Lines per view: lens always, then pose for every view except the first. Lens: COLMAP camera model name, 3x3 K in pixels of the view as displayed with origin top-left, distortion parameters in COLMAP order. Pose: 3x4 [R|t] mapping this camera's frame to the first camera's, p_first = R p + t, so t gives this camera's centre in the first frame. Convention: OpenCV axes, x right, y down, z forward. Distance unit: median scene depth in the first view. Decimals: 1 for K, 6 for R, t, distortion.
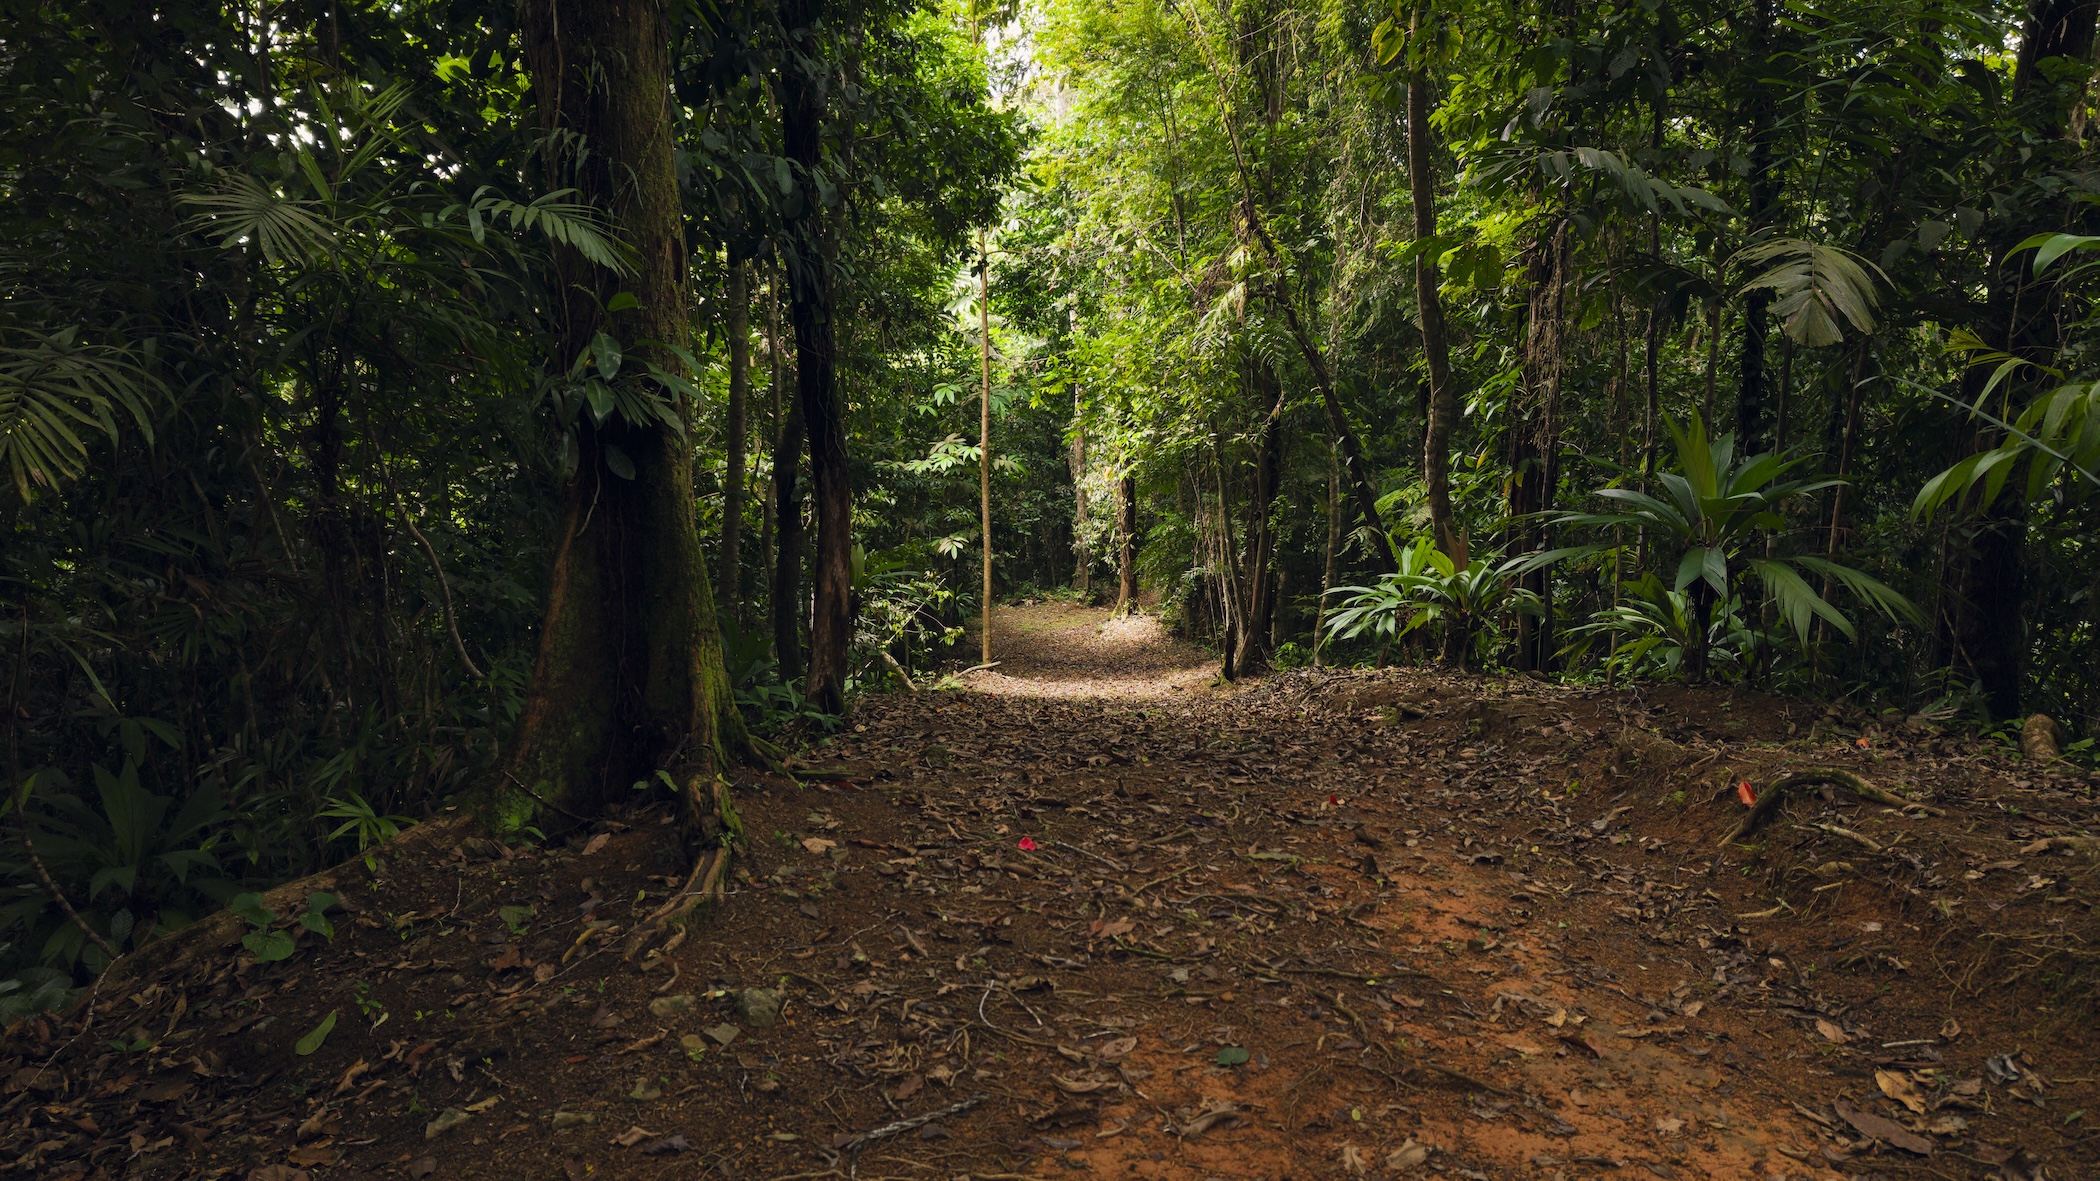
lens RADIAL K [[1370.2, 0, 1047.0], [0, 1370.2, 583.4], [0, 0, 1]] dist [-0.032179, -0.000306]
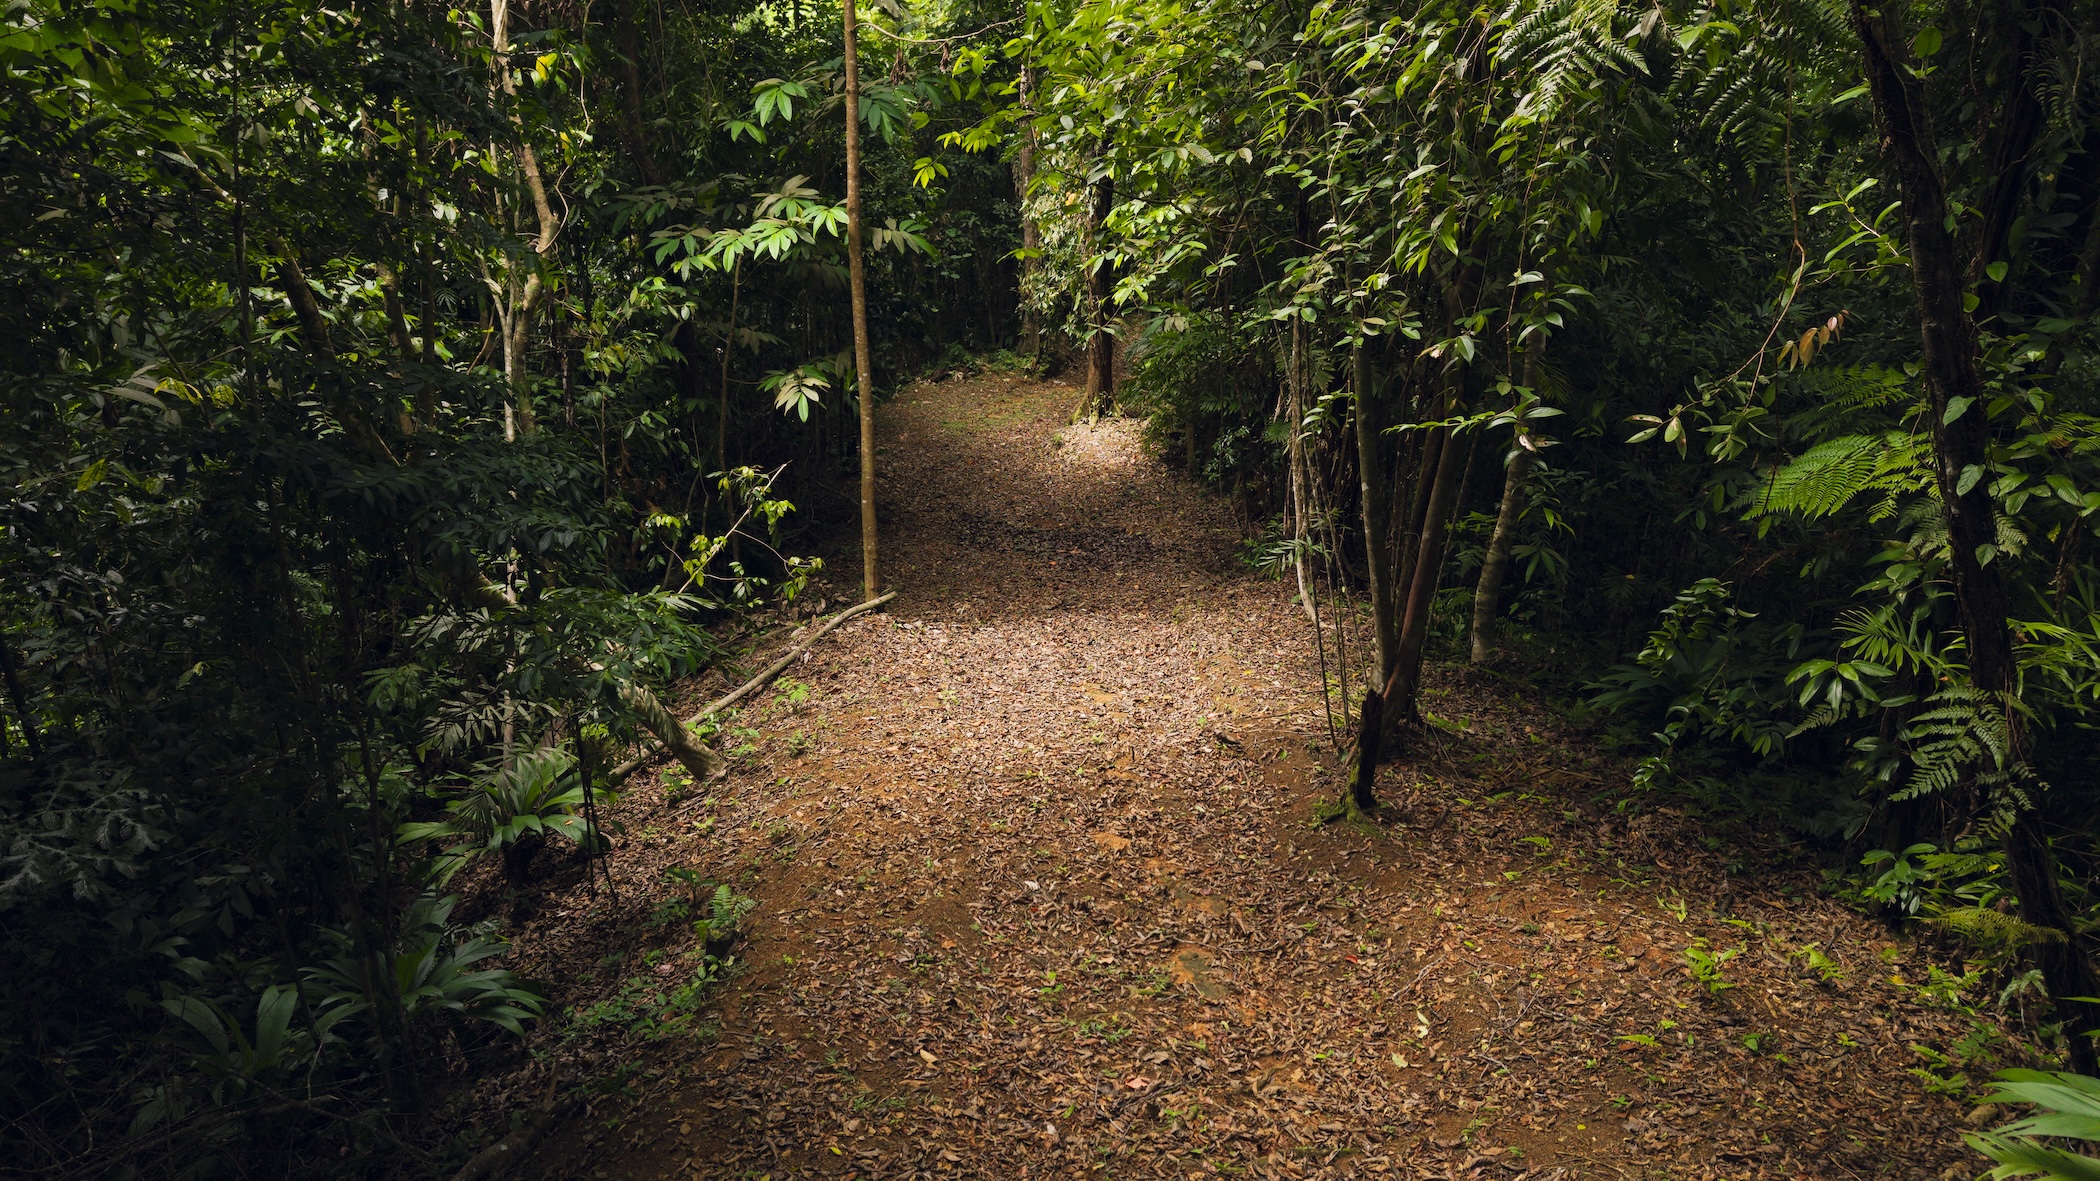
lens RADIAL K [[1321.7, 0, 1056.3], [0, 1321.7, 597.6], [0, 0, 1]] dist [0.001316, -0.000287]
pose [[0.998929, -0.009895, 0.045197, 0.008937], [-0.002463, 0.964108, 0.265499, -0.087041], [-0.046202, -0.265326, 0.963051, 0.441352]]
